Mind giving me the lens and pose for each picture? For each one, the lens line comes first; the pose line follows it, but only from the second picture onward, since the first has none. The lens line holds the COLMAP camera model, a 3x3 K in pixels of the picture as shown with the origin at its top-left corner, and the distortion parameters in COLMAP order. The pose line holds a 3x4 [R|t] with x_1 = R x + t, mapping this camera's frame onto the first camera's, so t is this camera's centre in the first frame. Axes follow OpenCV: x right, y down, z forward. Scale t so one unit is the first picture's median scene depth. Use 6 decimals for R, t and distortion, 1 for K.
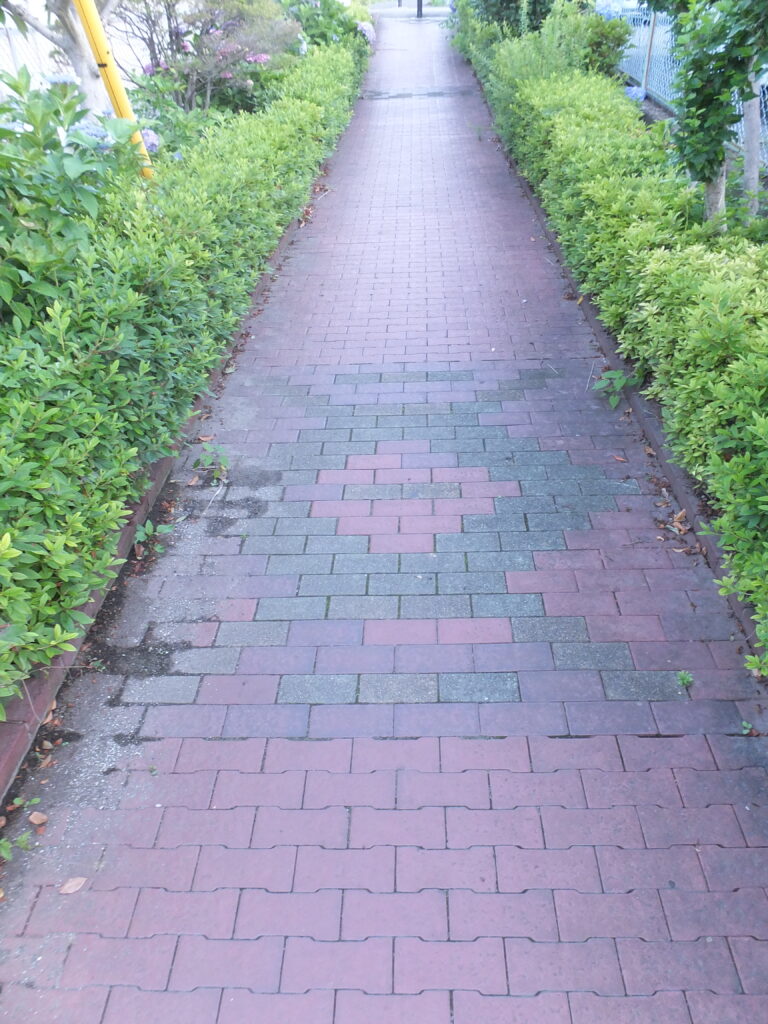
lens RADIAL K [[742.2, 0, 384.0], [0, 742.2, 512.0], [0, 0, 1]] dist [-0.036930, 0.007383]
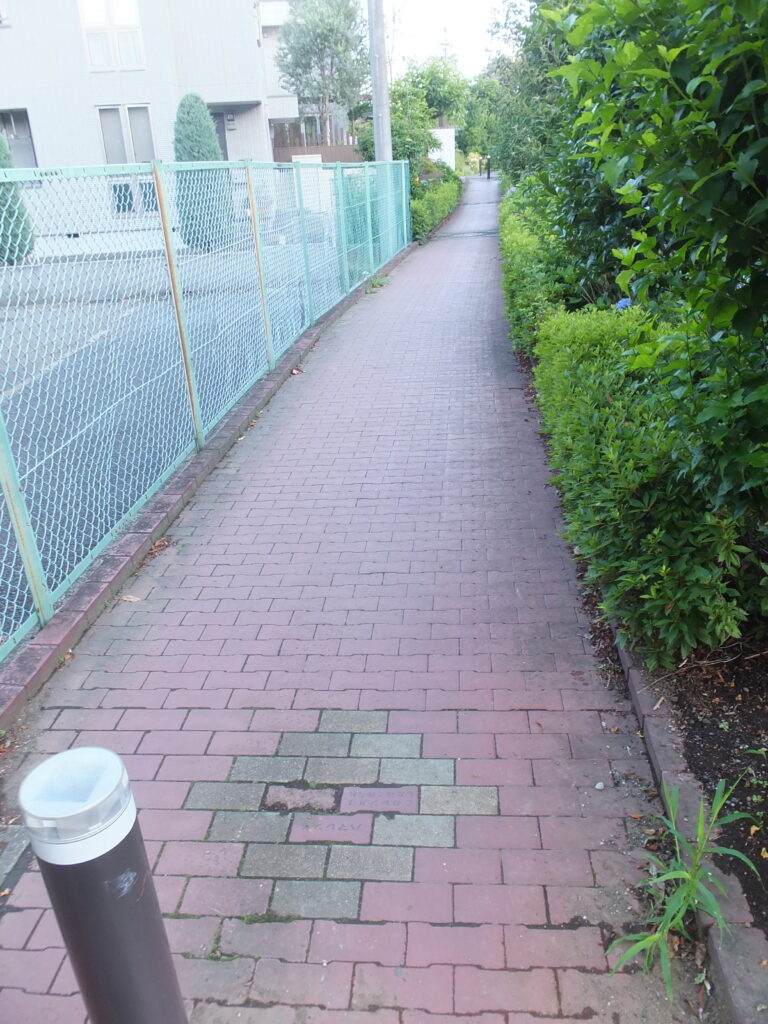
lens RADIAL K [[742.2, 0, 384.0], [0, 742.2, 512.0], [0, 0, 1]] dist [-0.036930, 0.007383]
pose [[0.993874, 0.037551, -0.103949, 0.022906], [-0.056324, 0.981304, -0.184037, 1.530579], [0.095095, 0.188765, 0.977407, -2.083867]]
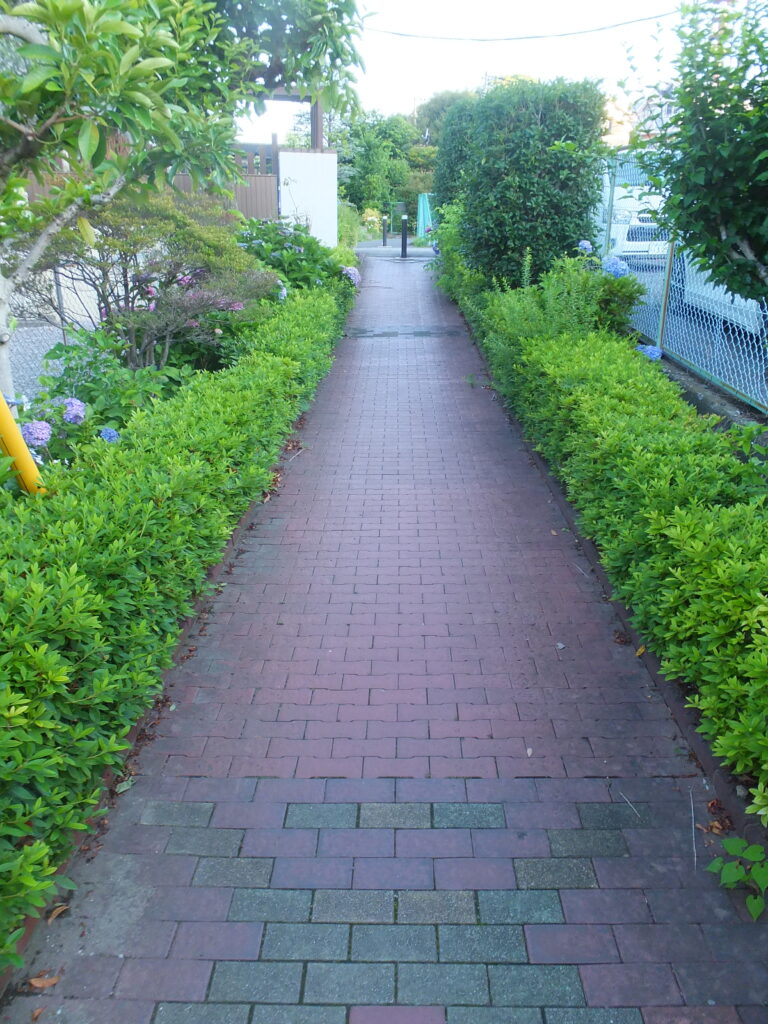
lens RADIAL K [[742.2, 0, 384.0], [0, 742.2, 512.0], [0, 0, 1]] dist [-0.036930, 0.007383]
pose [[0.999582, 0.014807, 0.024830, -0.001162], [-0.008096, 0.967889, -0.251248, -0.162949], [-0.027753, 0.250942, 0.967604, 0.196188]]
